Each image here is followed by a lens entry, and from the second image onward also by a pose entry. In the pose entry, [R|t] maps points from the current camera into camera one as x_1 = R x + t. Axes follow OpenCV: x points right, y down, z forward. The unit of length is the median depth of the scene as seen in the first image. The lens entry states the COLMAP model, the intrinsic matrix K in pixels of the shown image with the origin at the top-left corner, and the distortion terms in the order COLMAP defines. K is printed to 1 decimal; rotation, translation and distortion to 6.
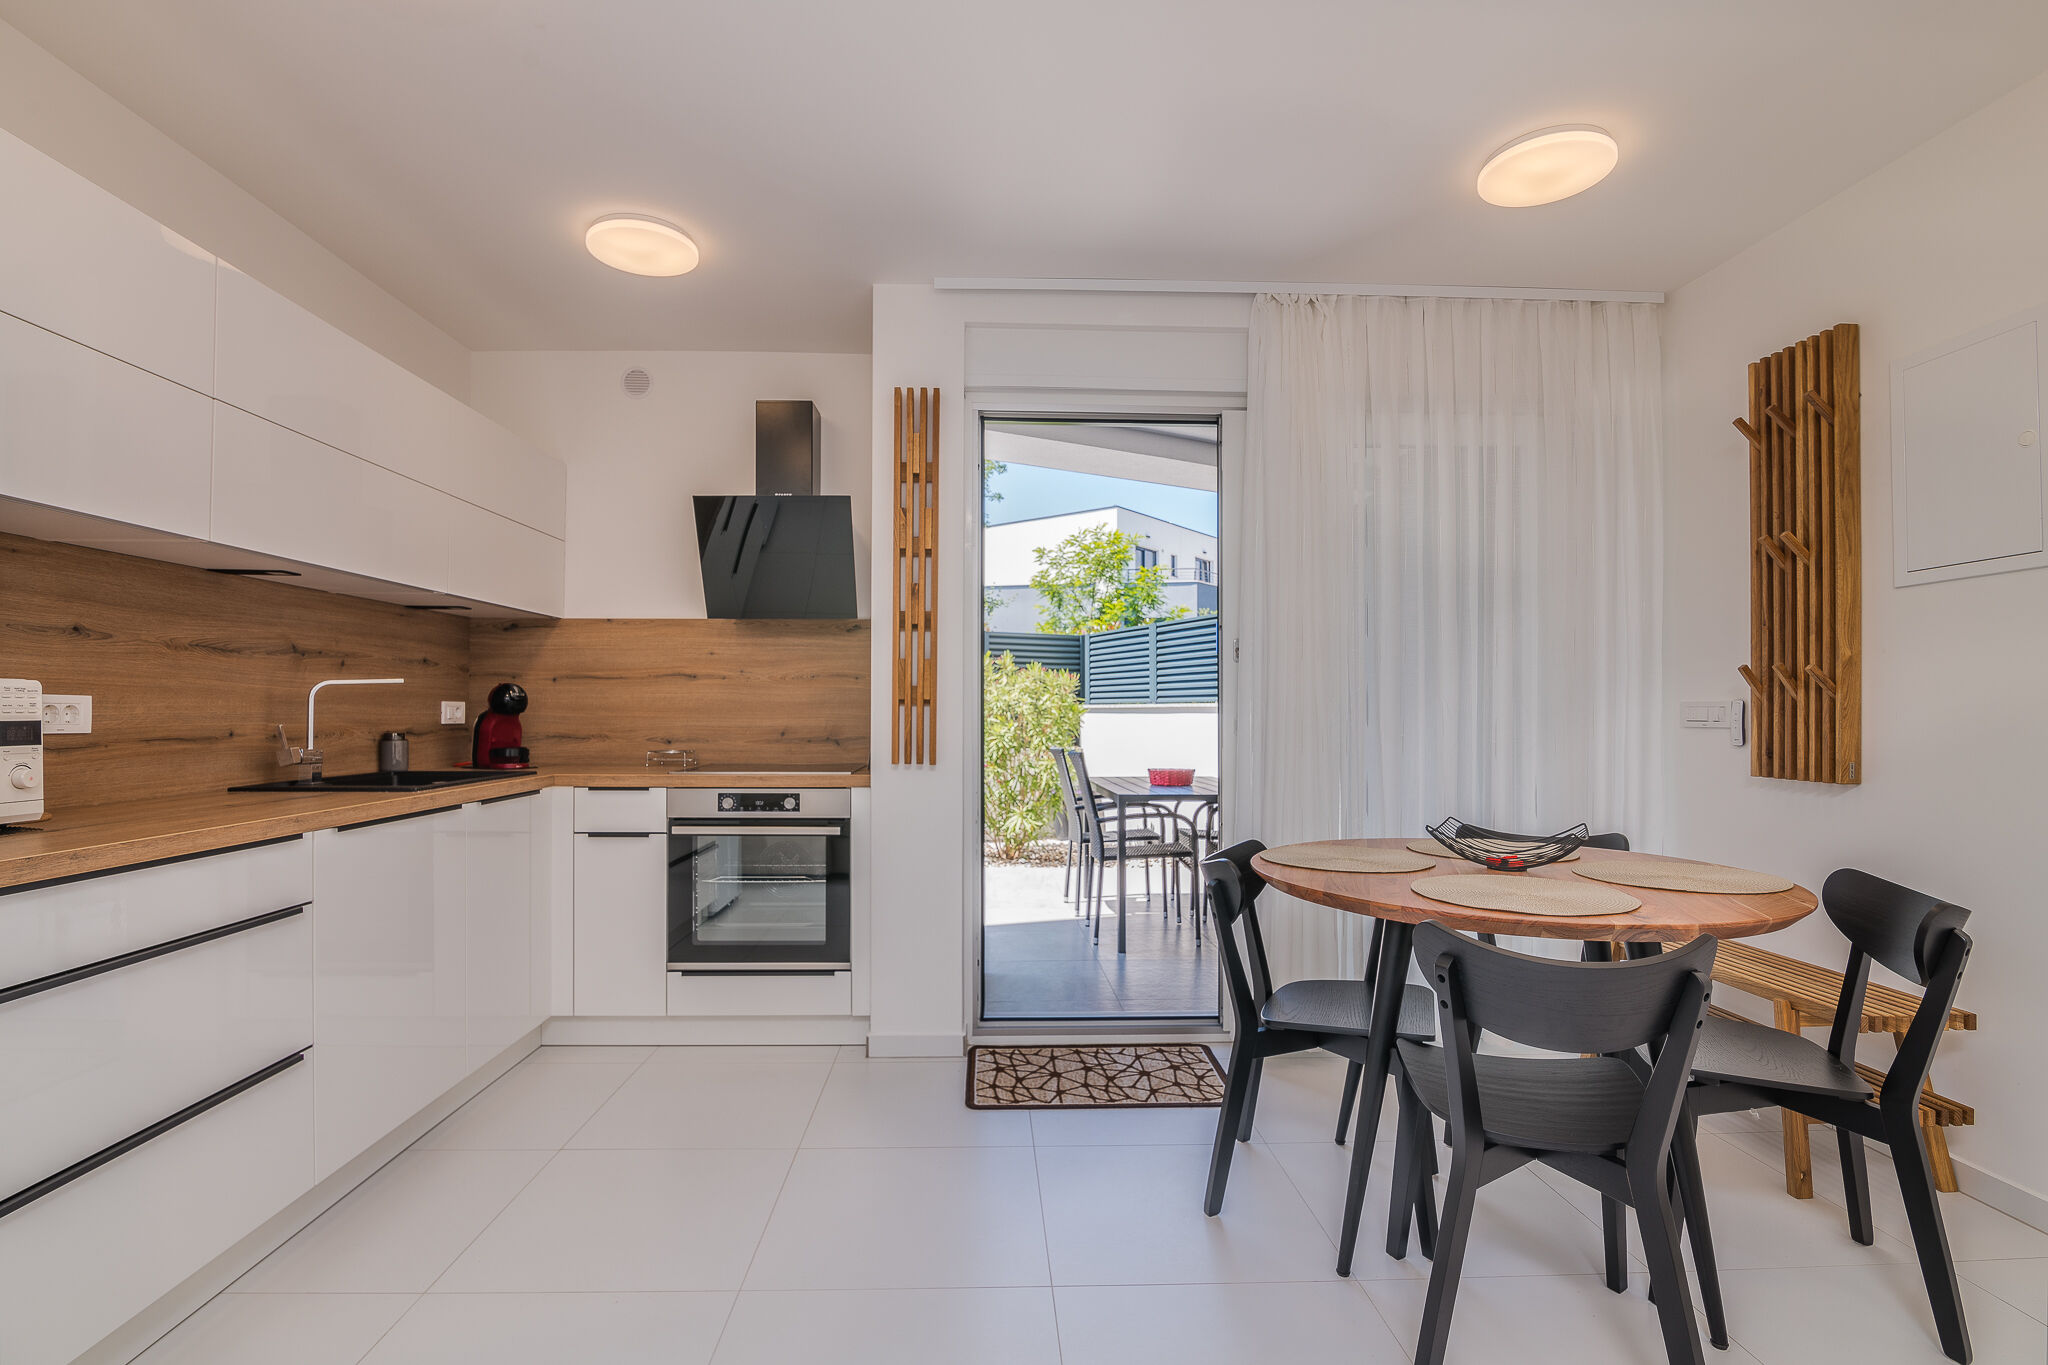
lens RADIAL K [[973.4, 0, 990.8], [0, 973.4, 708.4], [0, 0, 1]] dist [-0.023034, 0.000342]
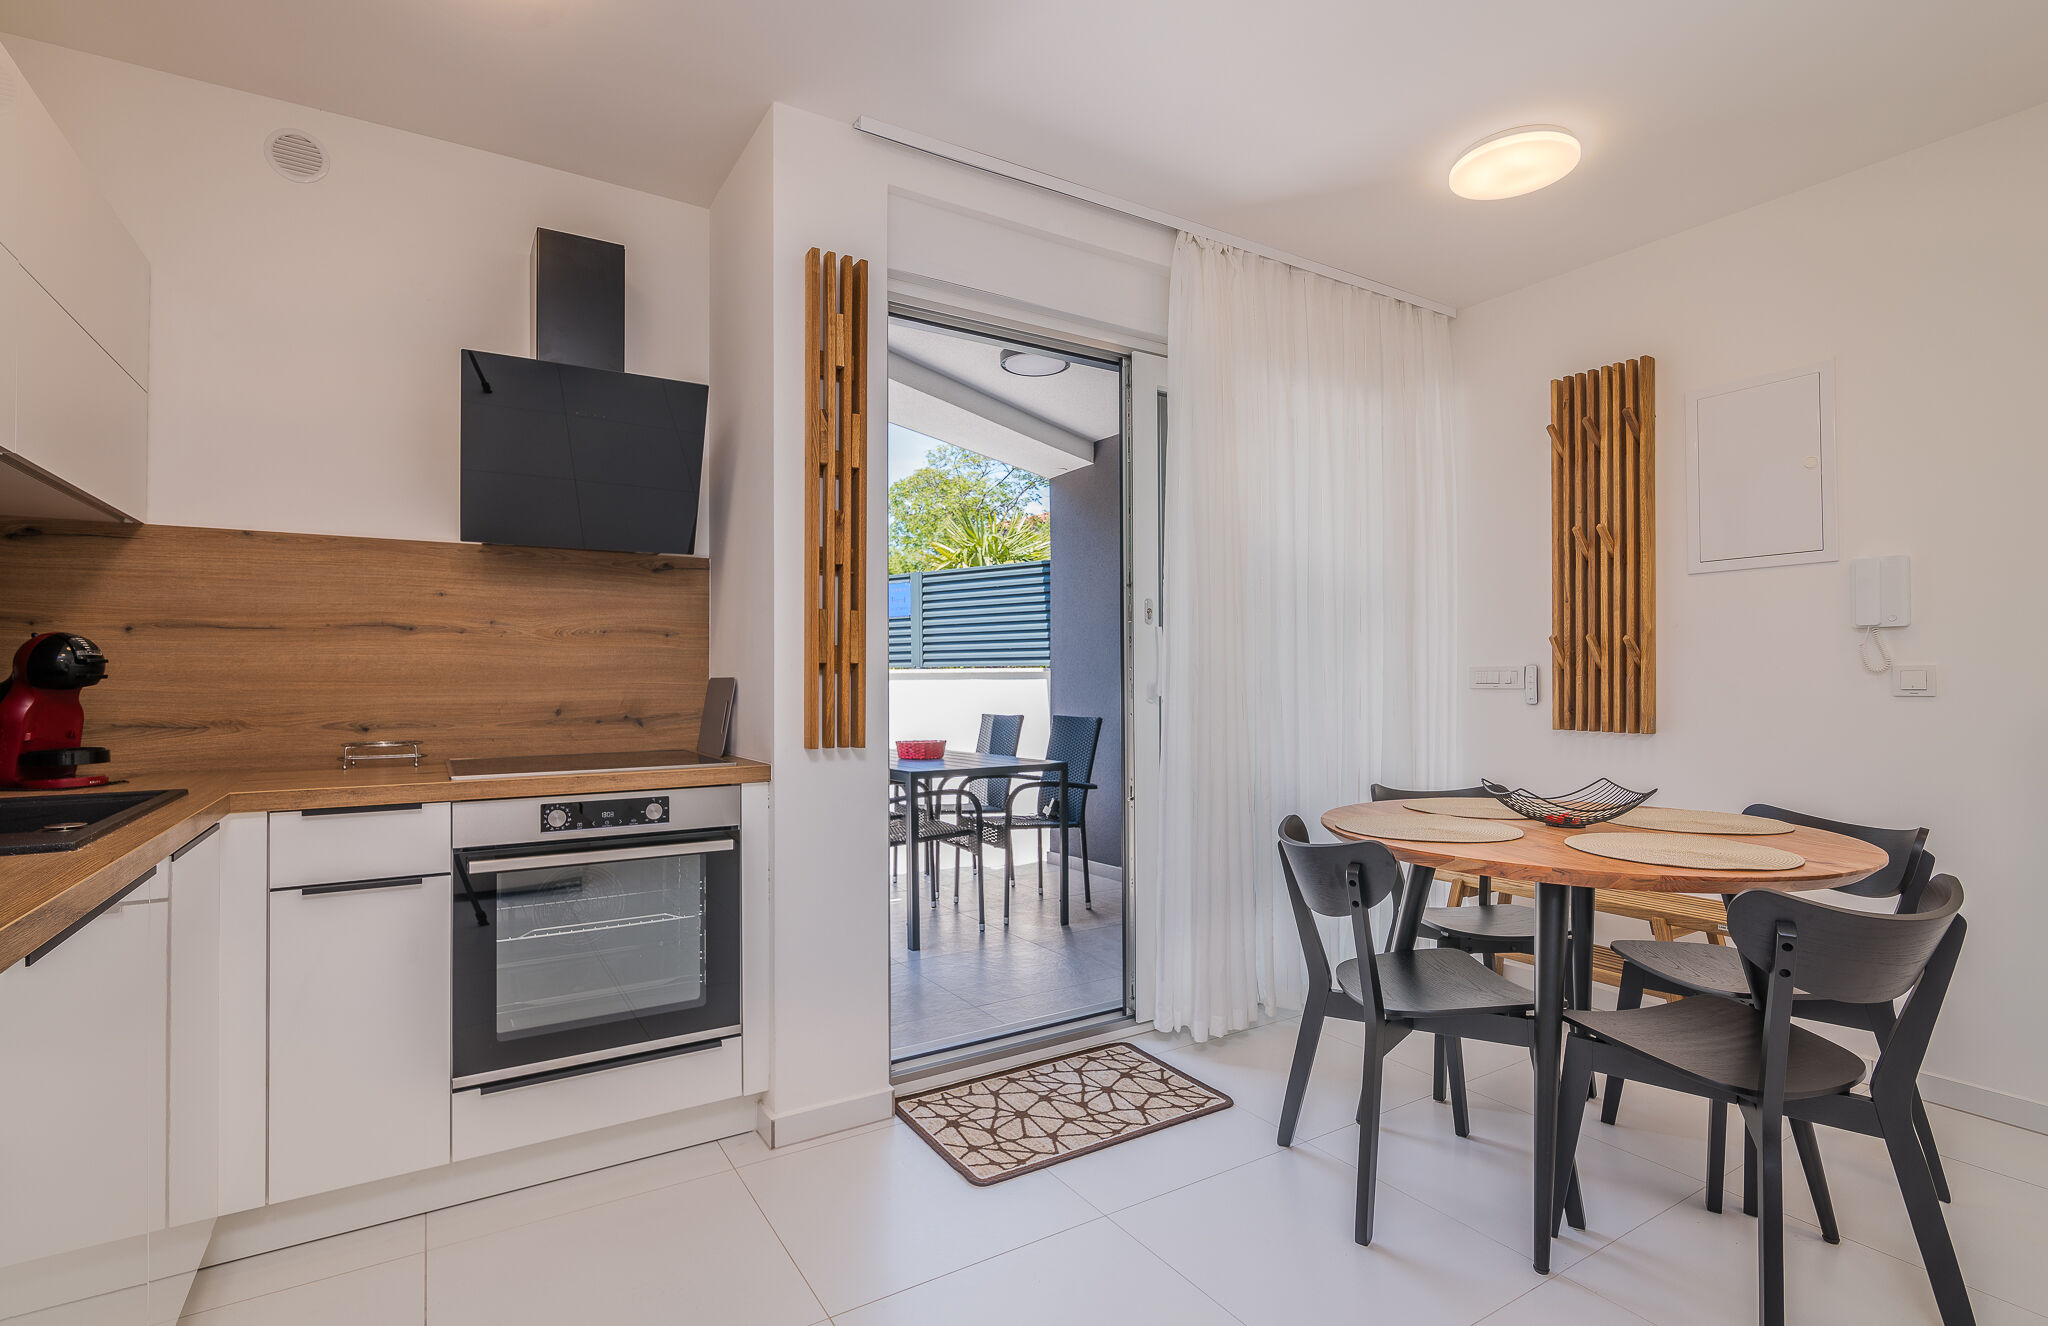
lens RADIAL K [[978.9, 0, 1035.7], [0, 978.9, 672.7], [0, 0, 1]] dist [-0.000813, 0.000065]
pose [[0.861484, -0.002886, 0.507776, -0.327598], [0.004269, 0.999990, -0.001559, 0.000014], [-0.507766, 0.003511, 0.861488, 0.254226]]
